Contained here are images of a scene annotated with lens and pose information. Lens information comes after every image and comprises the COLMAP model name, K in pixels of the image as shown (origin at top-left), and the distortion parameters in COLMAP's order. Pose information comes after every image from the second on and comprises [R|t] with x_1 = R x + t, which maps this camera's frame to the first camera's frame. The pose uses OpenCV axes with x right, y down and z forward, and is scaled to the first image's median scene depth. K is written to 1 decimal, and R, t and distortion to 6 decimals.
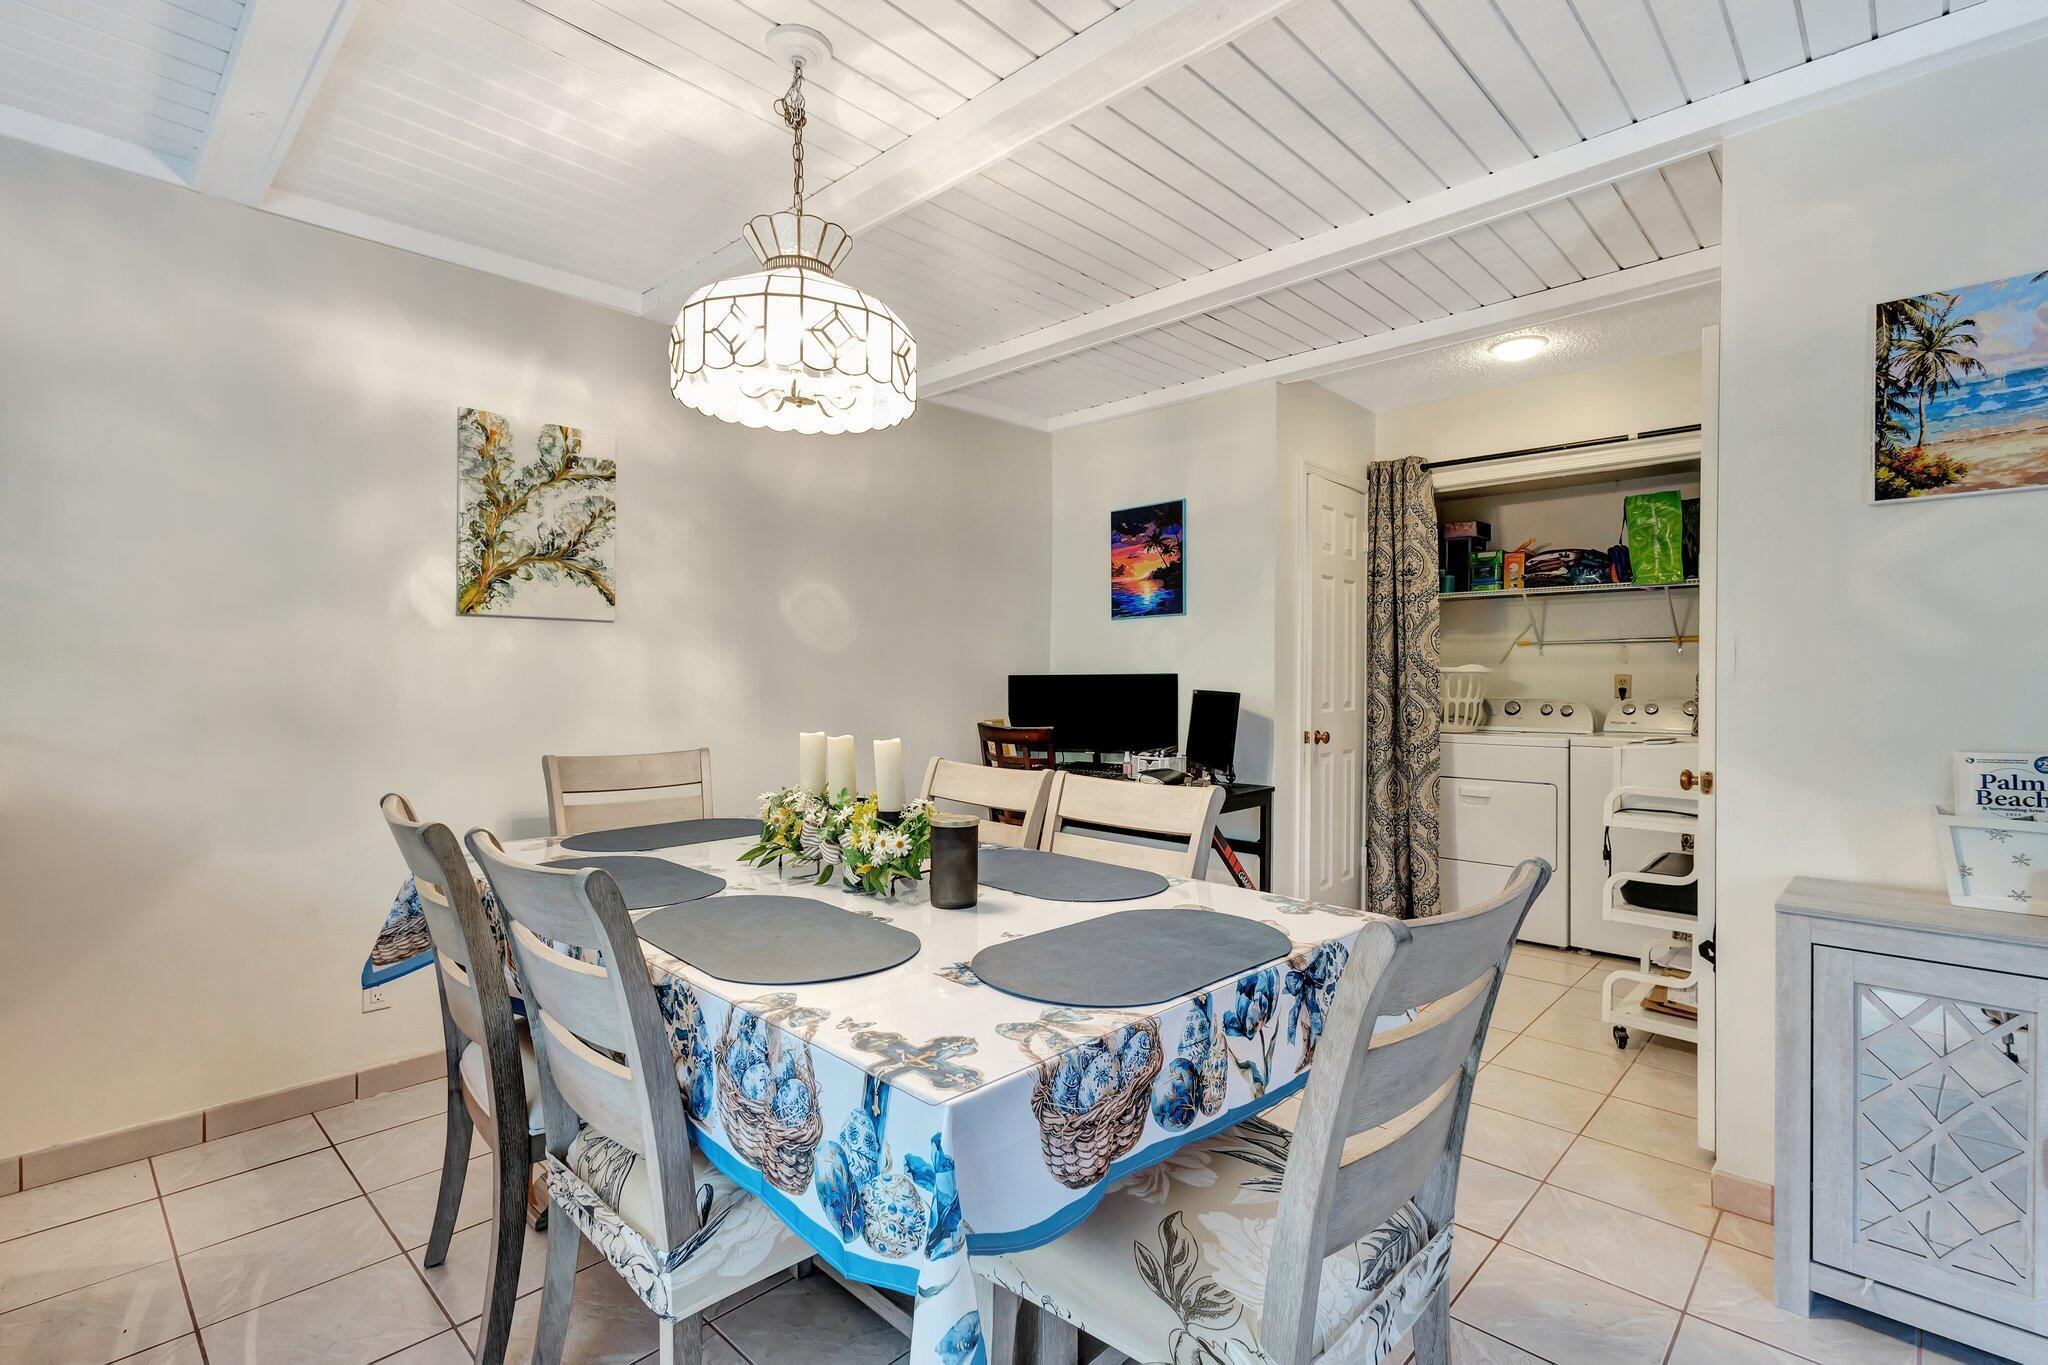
lens RADIAL K [[941.7, 0, 1024.0], [0, 941.7, 682.5], [0, 0, 1]] dist [0.003858, -0.000030]
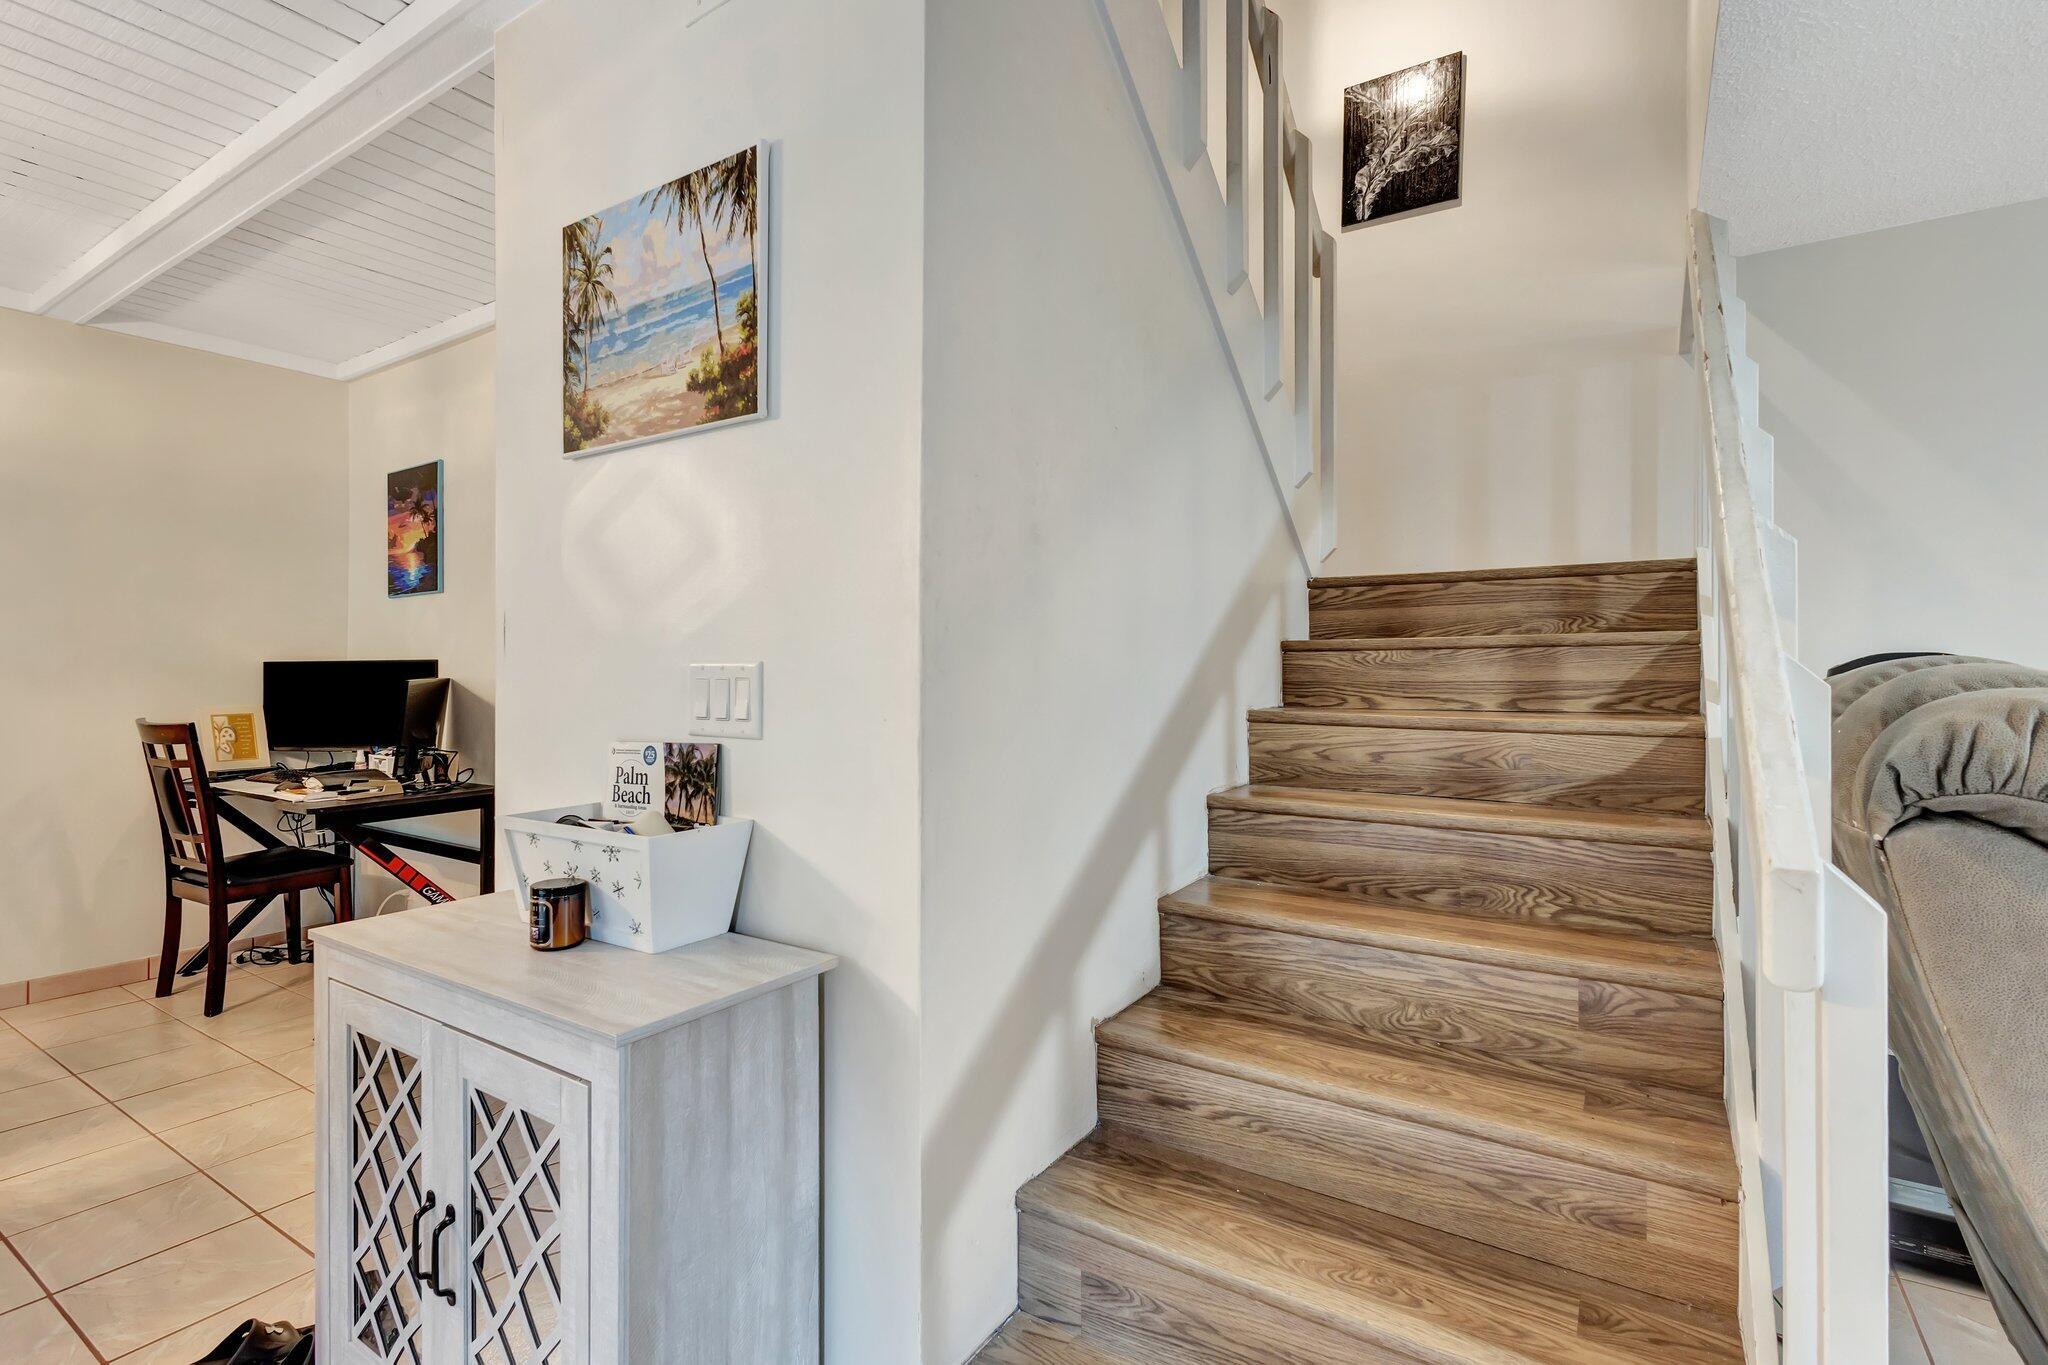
lens RADIAL K [[941.7, 0, 1024.0], [0, 941.7, 682.5], [0, 0, 1]] dist [0.003858, -0.000030]
pose [[0.982124, -0.001034, 0.188232, 1.162850], [-0.000476, 0.999968, 0.007979, 0.011143], [-0.188235, -0.007926, 0.982092, 0.066222]]
